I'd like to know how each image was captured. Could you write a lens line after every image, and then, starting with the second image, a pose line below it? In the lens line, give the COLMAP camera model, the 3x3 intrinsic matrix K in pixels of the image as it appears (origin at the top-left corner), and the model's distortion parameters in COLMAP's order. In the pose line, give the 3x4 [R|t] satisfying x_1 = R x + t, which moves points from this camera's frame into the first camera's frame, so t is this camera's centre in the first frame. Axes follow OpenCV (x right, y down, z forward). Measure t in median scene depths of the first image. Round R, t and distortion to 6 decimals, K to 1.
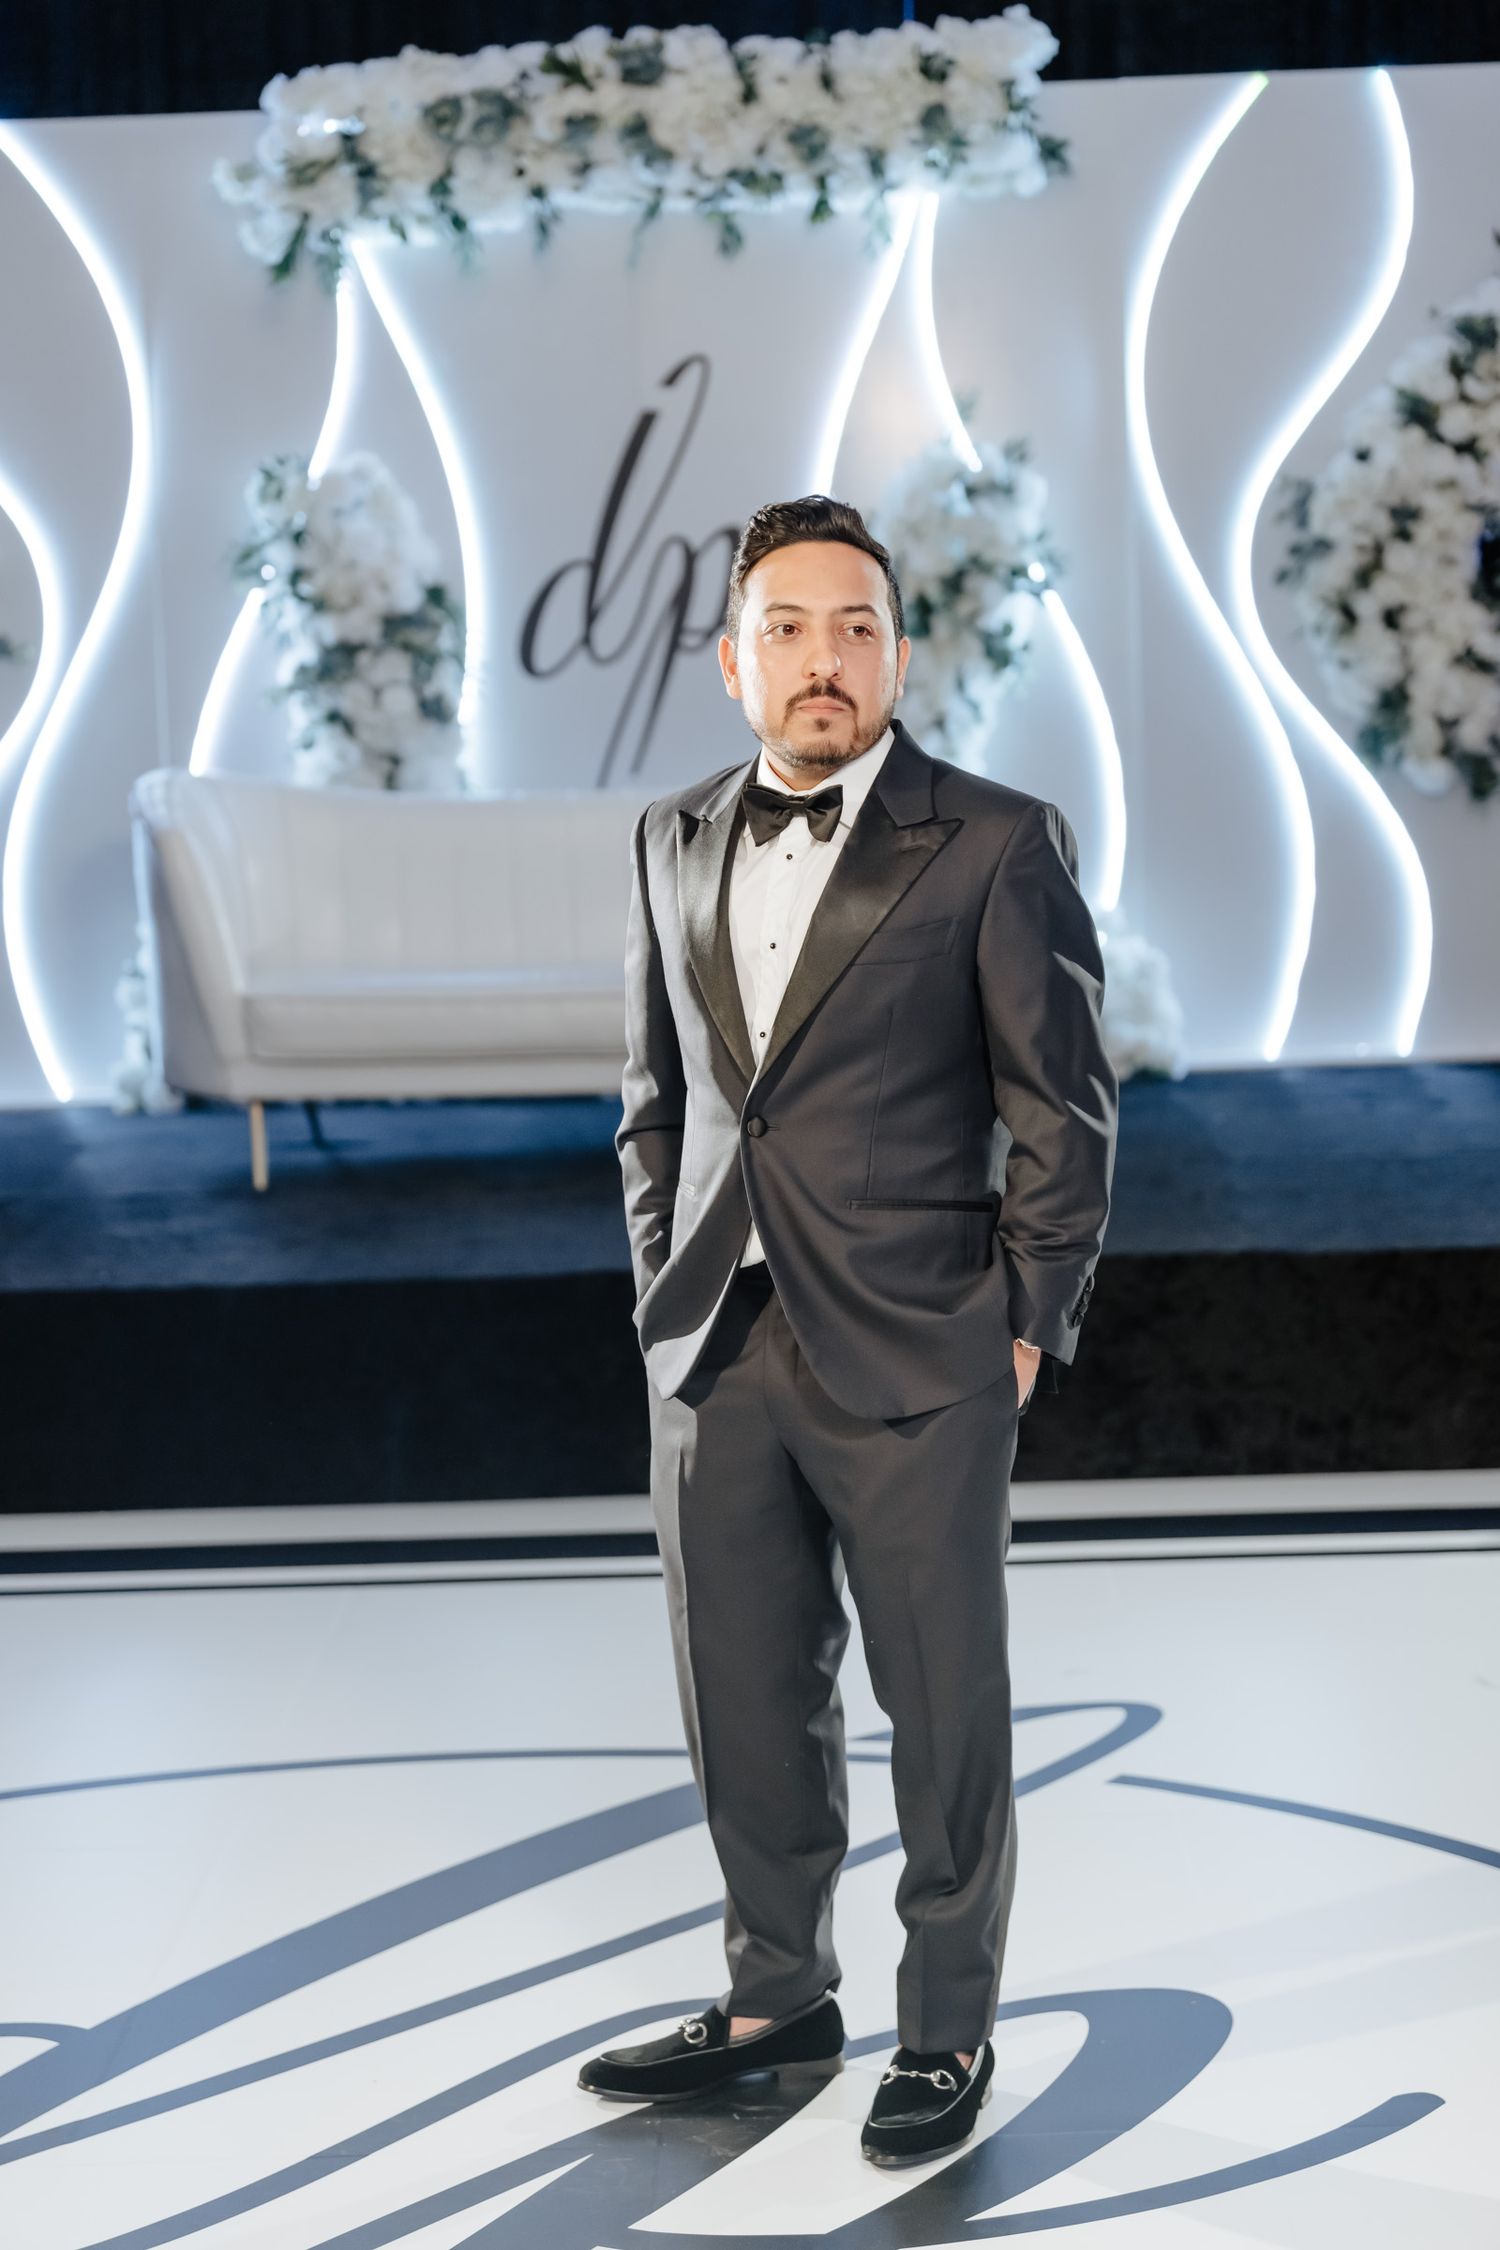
lens RADIAL K [[4556.5, 0, 750.0], [0, 4556.5, 1125.0], [0, 0, 1]] dist [0.010912, -0.185124]
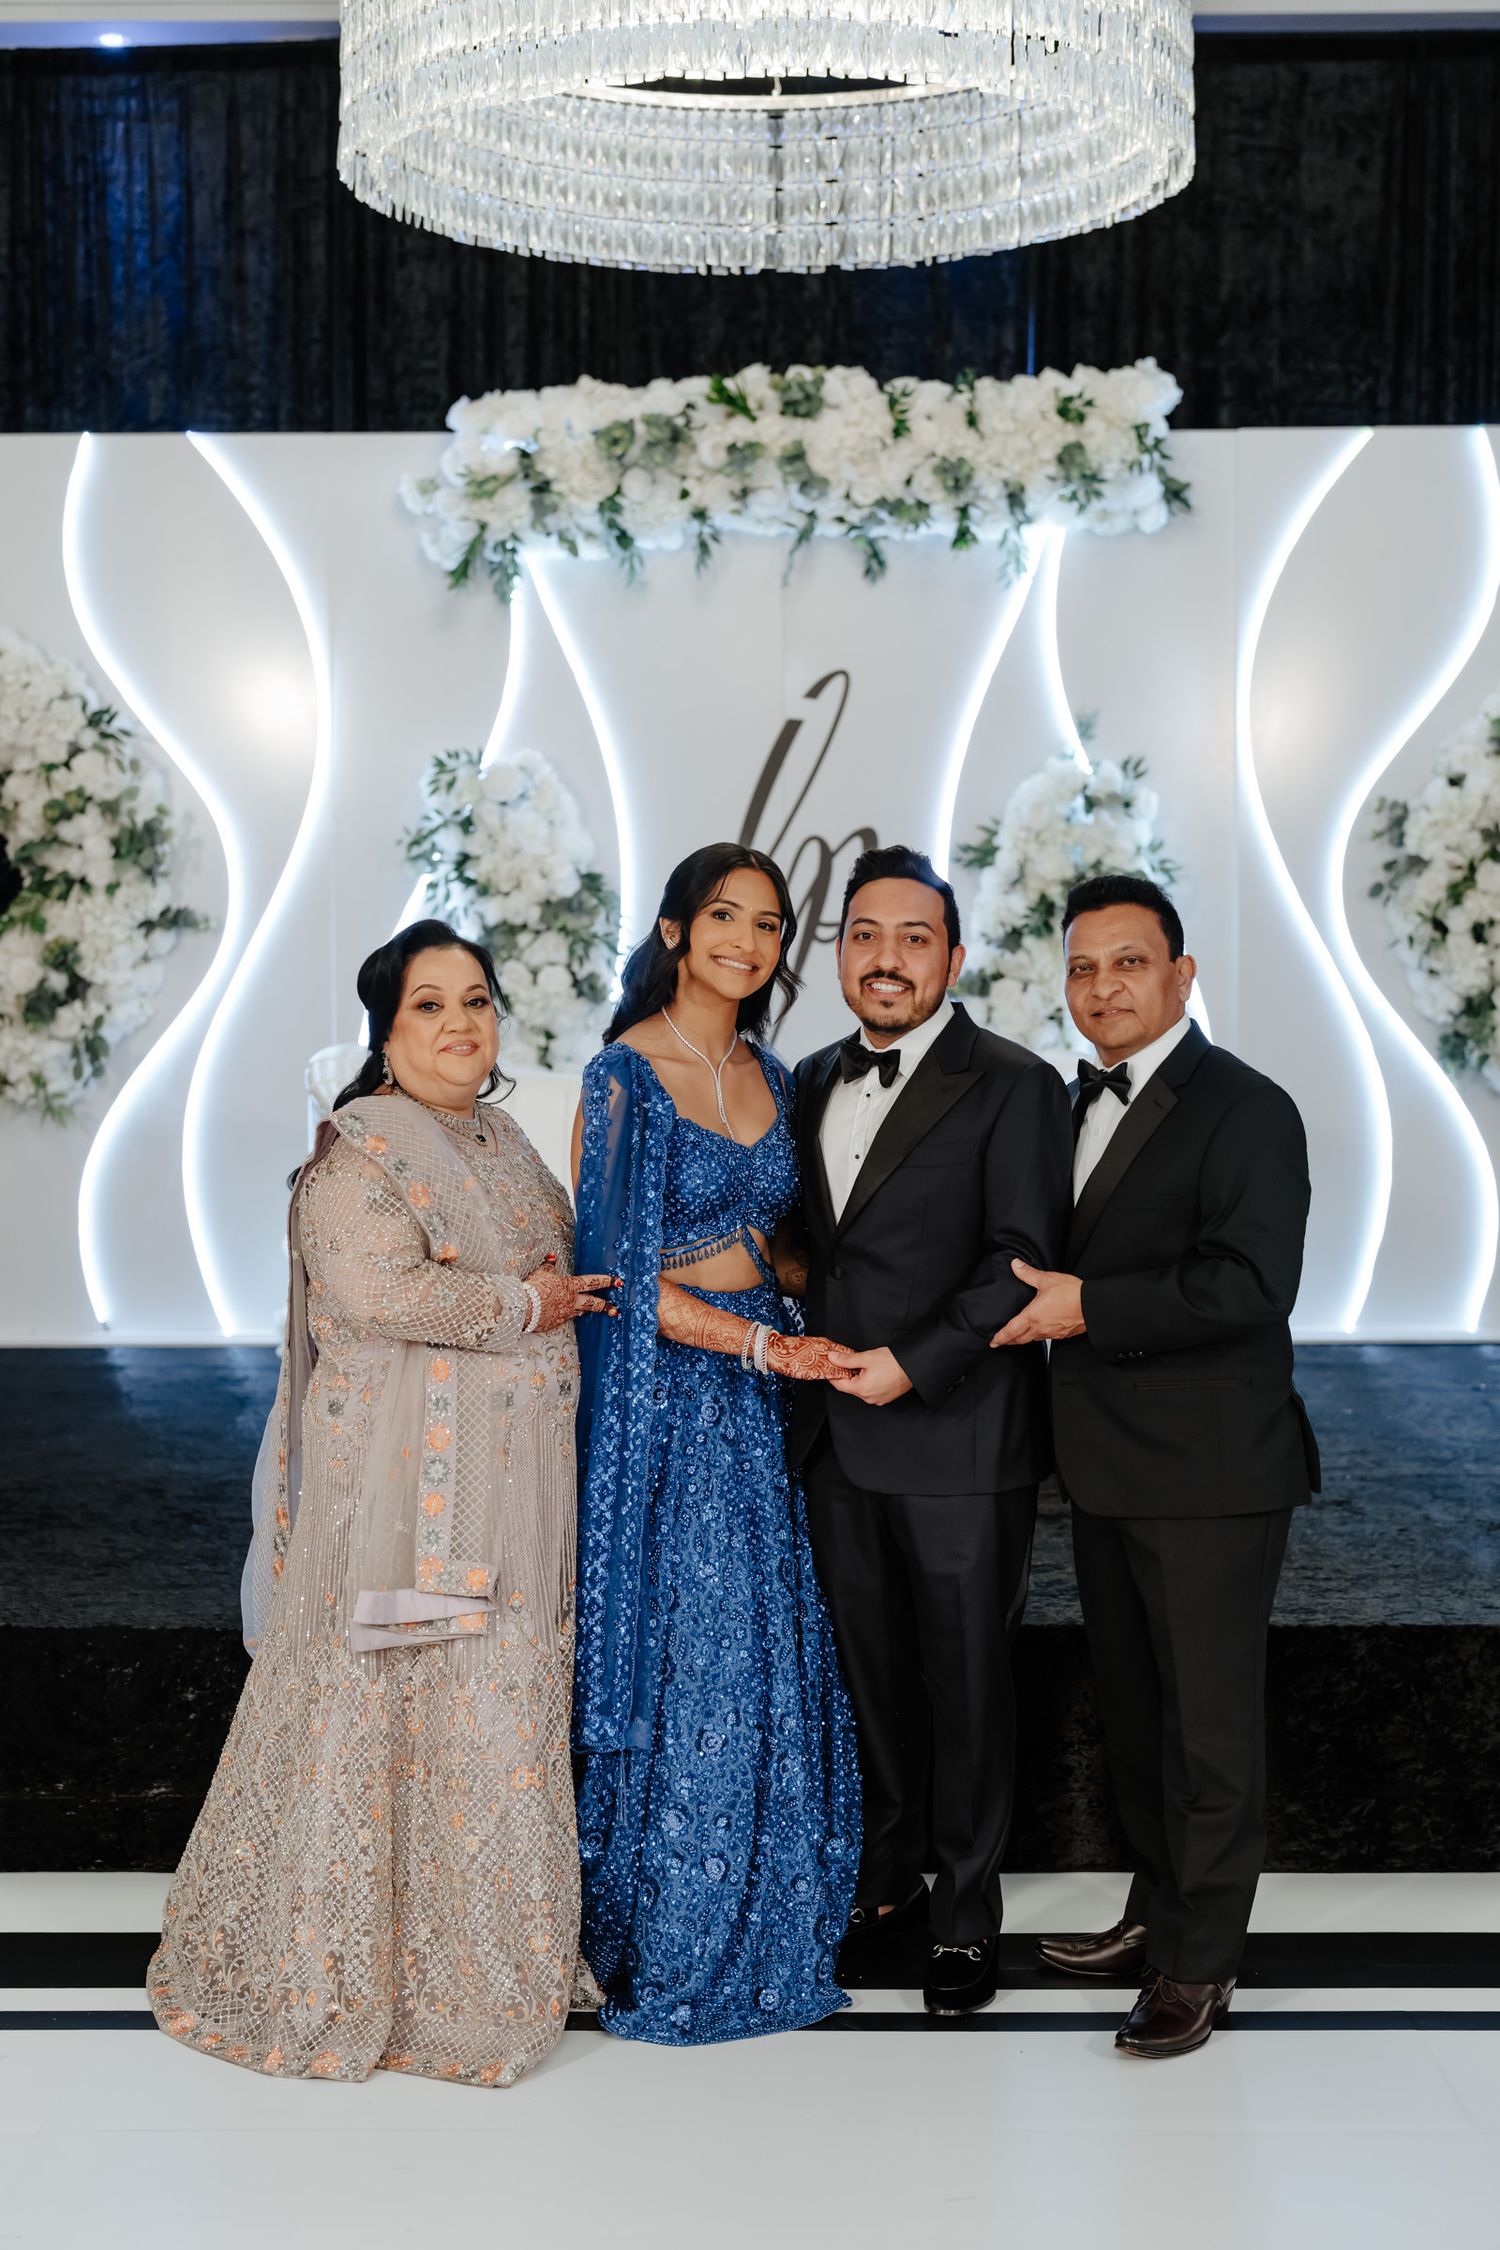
lens RADIAL K [[3076.0, 0, 750.0], [0, 3076.0, 1125.0], [0, 0, 1]] dist [-0.001276, 0.040600]
pose [[0.999453, 0.030068, 0.013805, -0.040375], [-0.029488, 0.998746, -0.040449, -0.031162], [-0.015004, 0.040020, 0.999086, 0.278535]]
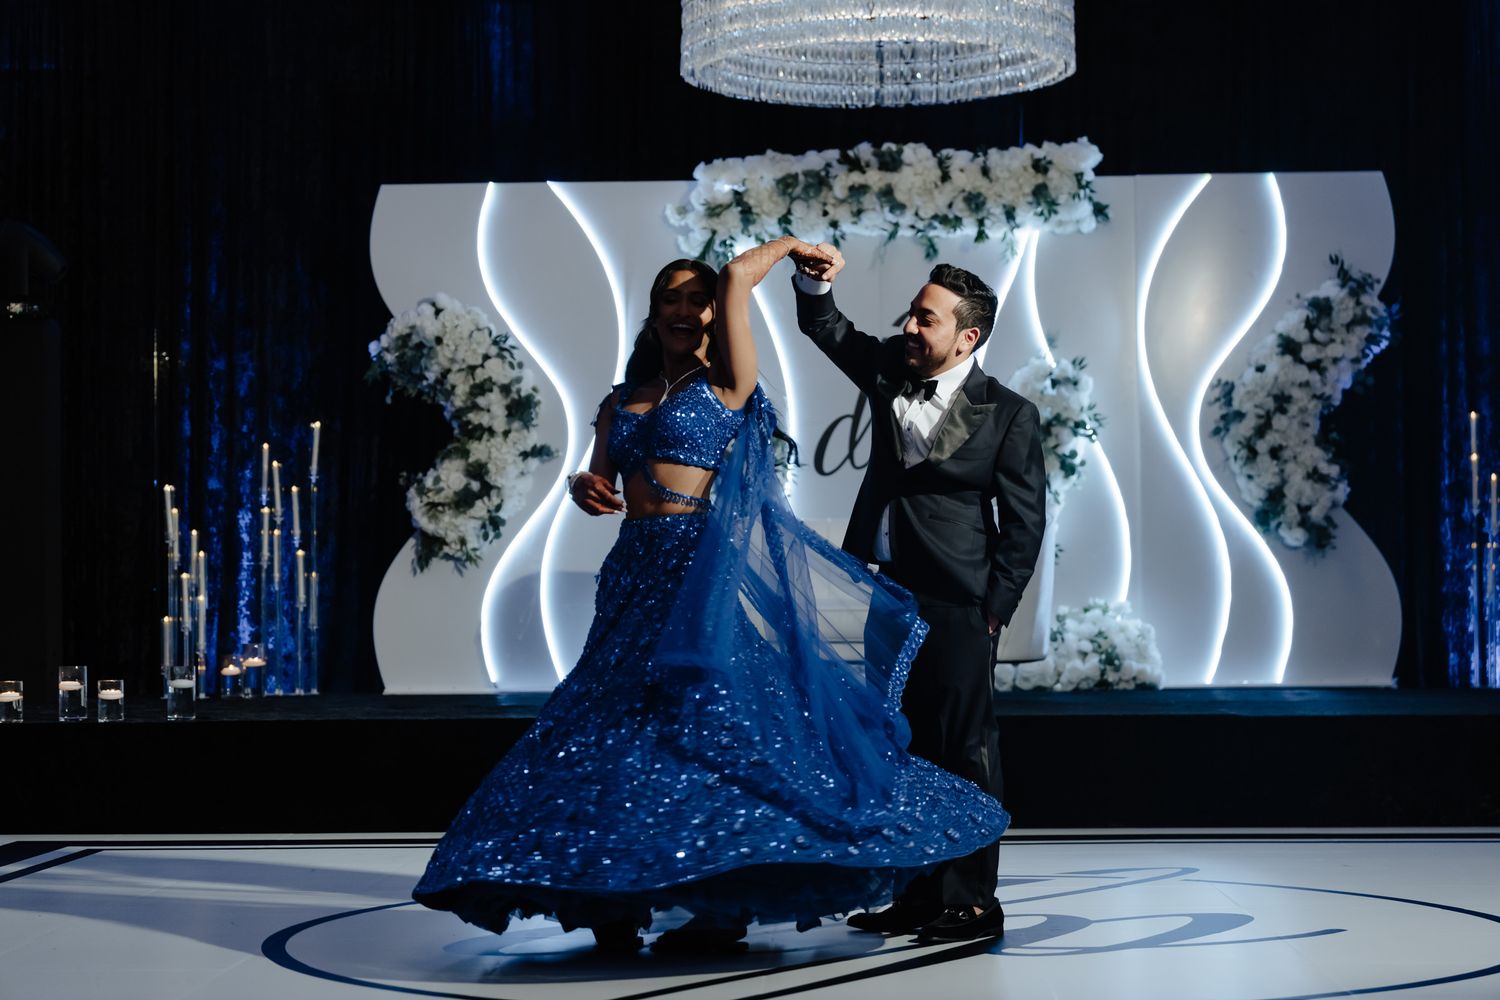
lens RADIAL K [[3037.7, 0, 749.5], [0, 3037.7, 531.3], [0, 0, 1]] dist [0.010912, -0.185124]
pose [[0.999586, 0.025983, -0.012395, -0.063006], [-0.027390, 0.990923, -0.131608, 0.095251], [0.008863, 0.131893, 0.991224, -0.261580]]
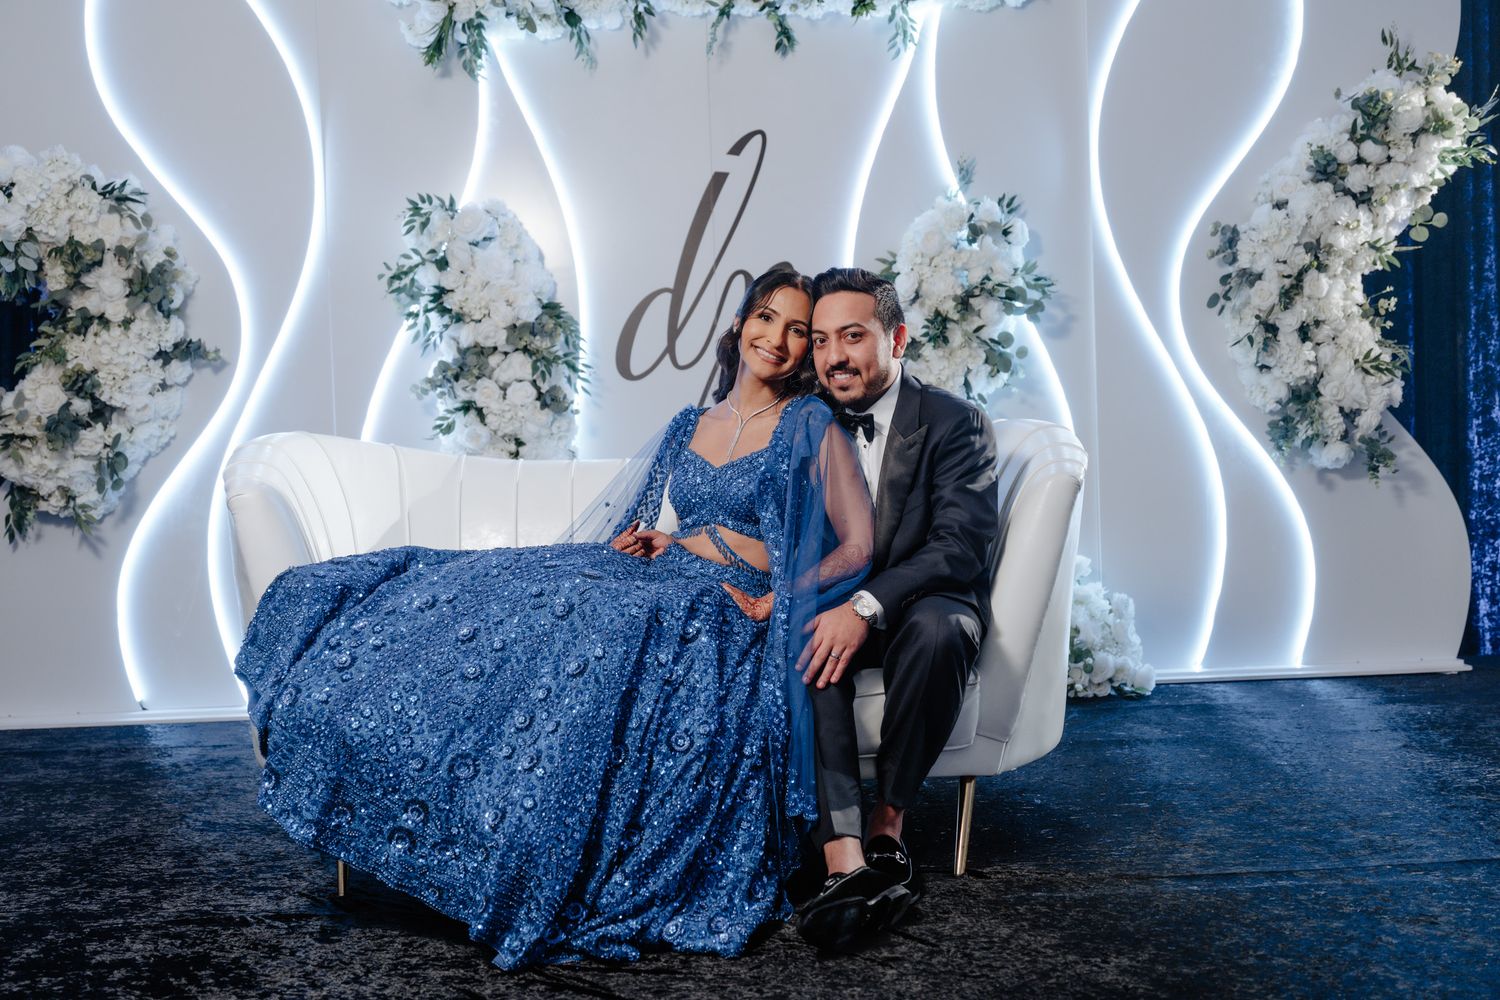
lens RADIAL K [[1439.8, 0, 747.0], [0, 1439.8, 481.6], [0, 0, 1]] dist [0.014237, 0.010521]
pose [[0.998219, 0.000700, 0.059658, -0.039437], [0.004277, 0.996518, -0.083266, -0.036430], [-0.059509, 0.083373, 0.994740, 0.612221]]
